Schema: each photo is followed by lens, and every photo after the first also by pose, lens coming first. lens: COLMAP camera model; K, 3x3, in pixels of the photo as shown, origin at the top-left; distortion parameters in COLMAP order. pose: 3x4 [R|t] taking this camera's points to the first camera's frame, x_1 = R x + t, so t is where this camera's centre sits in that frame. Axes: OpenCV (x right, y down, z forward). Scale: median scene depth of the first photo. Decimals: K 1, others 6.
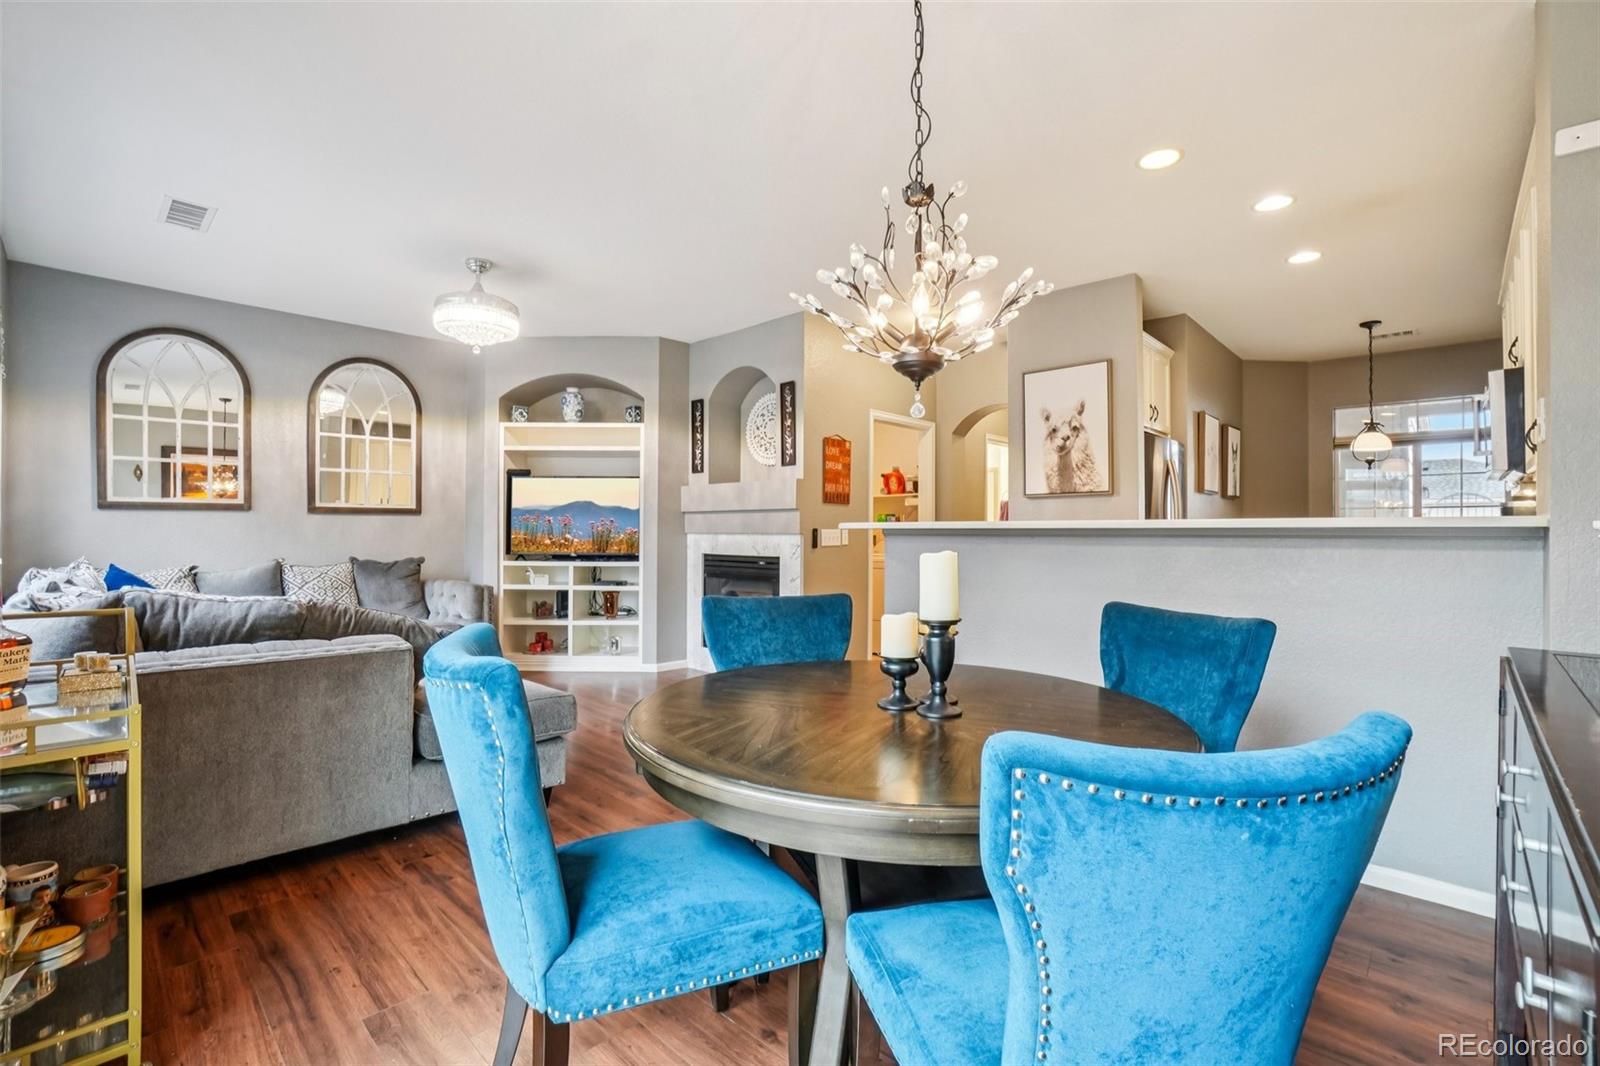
lens RADIAL K [[699.7, 0, 800.0], [0, 699.7, 533.0], [0, 0, 1]] dist [-0.072966, 0.021641]
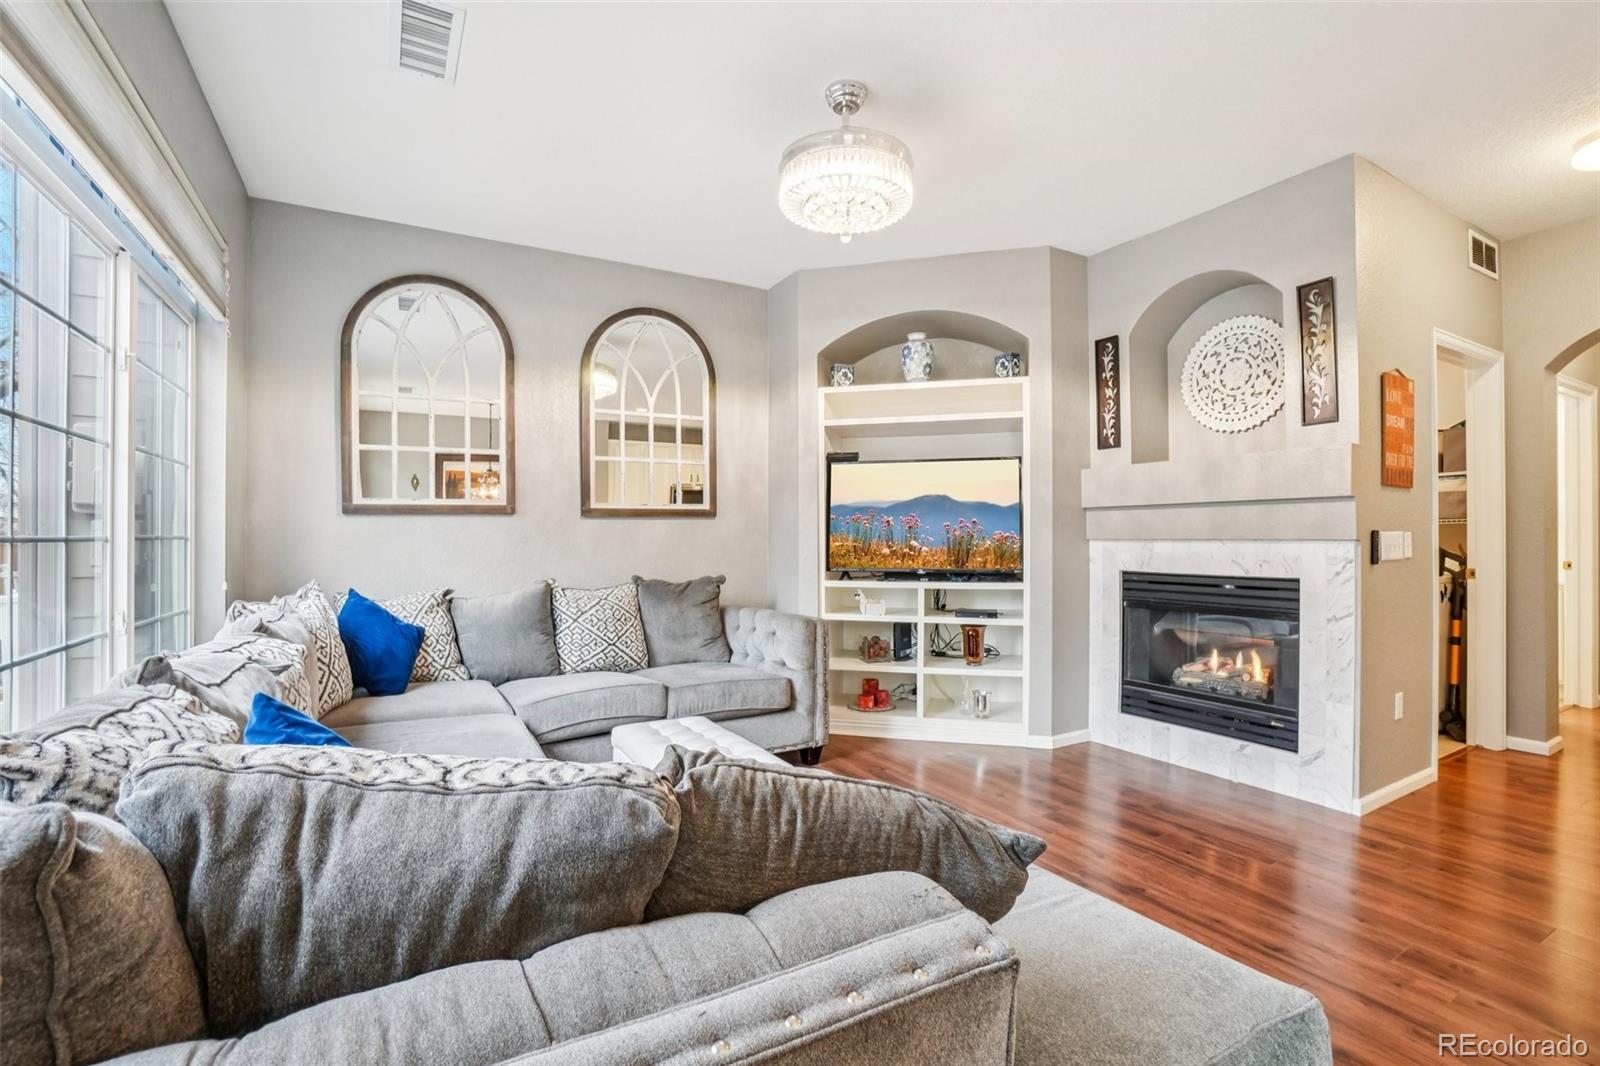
lens RADIAL K [[699.7, 0, 800.0], [0, 699.7, 533.0], [0, 0, 1]] dist [-0.072966, 0.021641]
pose [[0.957287, -0.010222, -0.288958, -0.243556], [0.008448, 0.999937, -0.007383, -0.003626], [0.289016, 0.004627, 0.957313, 0.297763]]
